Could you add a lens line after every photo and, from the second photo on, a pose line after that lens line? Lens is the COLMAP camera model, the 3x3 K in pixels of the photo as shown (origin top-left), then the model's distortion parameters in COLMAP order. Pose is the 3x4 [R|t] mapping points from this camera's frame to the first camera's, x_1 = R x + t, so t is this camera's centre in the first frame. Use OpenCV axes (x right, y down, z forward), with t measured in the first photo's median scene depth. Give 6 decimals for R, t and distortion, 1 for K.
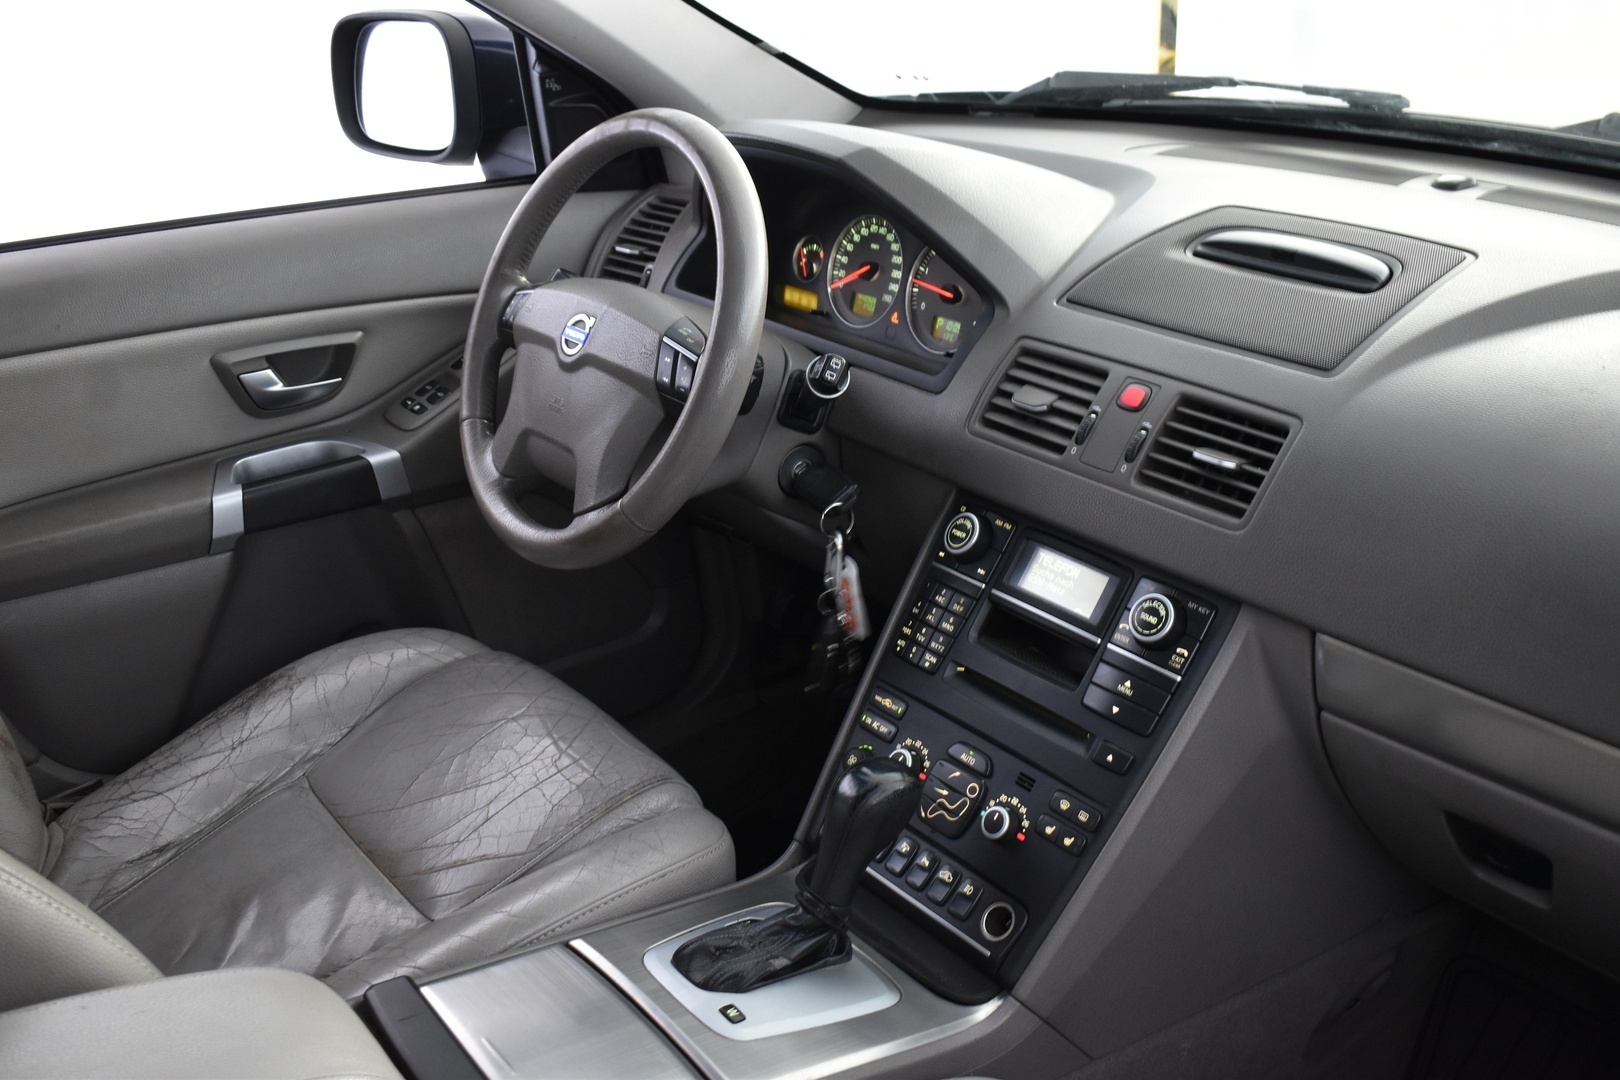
lens RADIAL K [[1627.5, 0, 807.8], [0, 1627.5, 541.2], [0, 0, 1]] dist [-0.067986, 0.000000]
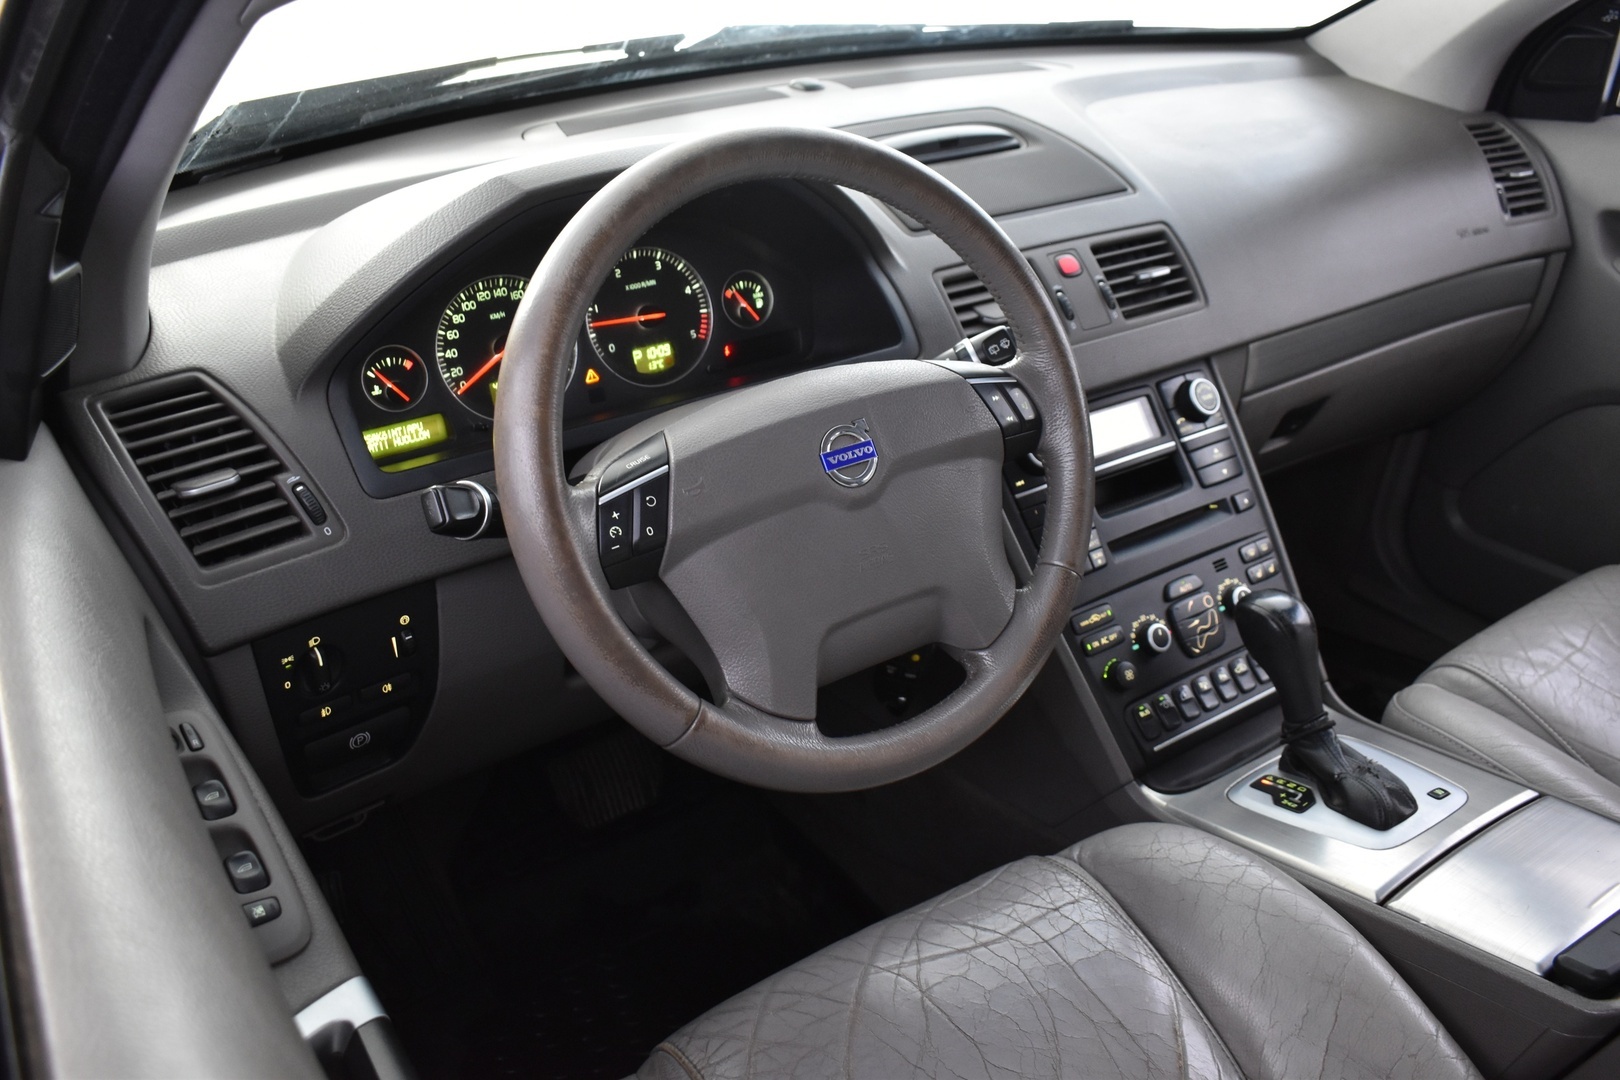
lens RADIAL K [[1401.0, 0, 824.4], [0, 1401.0, 526.9], [0, 0, 1]] dist [-0.079886, 0.006311]
pose [[0.037880, -0.414486, 0.909267, -0.736100], [0.409202, 0.836565, 0.364298, -0.341092], [-0.911657, 0.358275, 0.201298, 0.947232]]
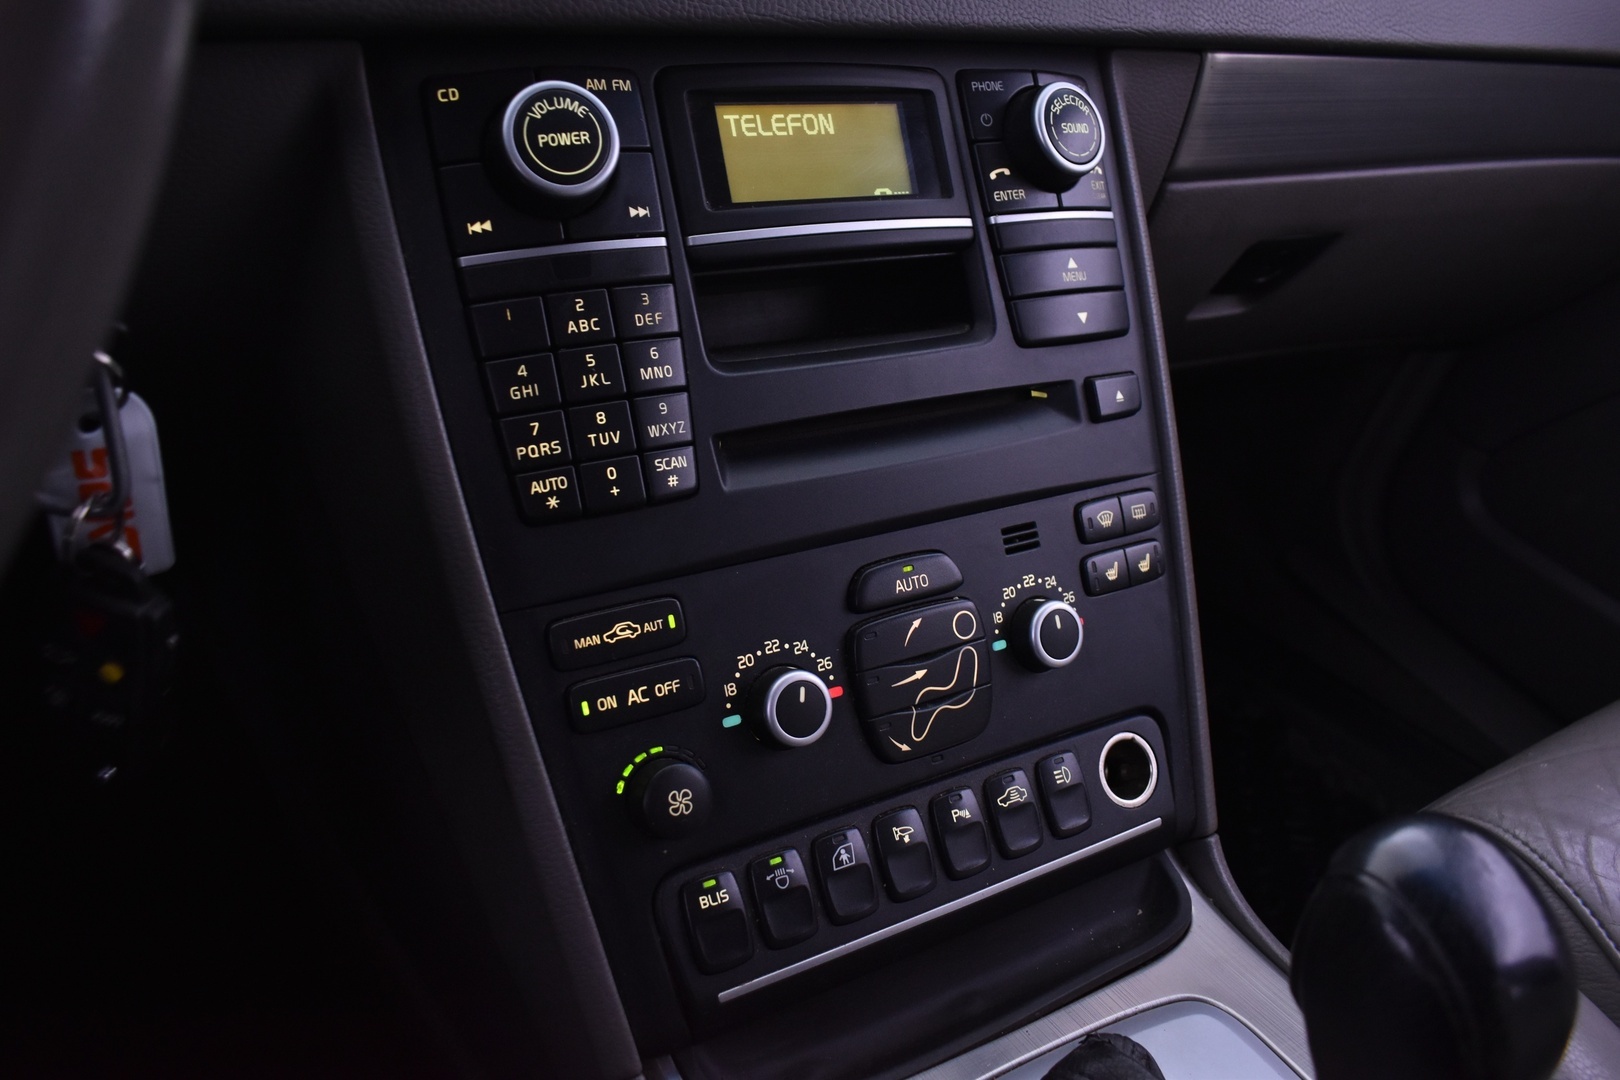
lens RADIAL K [[1278.4, 0, 797.9], [0, 1278.4, 544.9], [0, 0, 1]] dist [-0.067714, -0.027891]
pose [[0.114511, -0.518992, 0.847074, -0.186459], [0.255889, 0.839320, 0.479649, -0.049757], [-0.959900, 0.161832, 0.228916, 0.880221]]
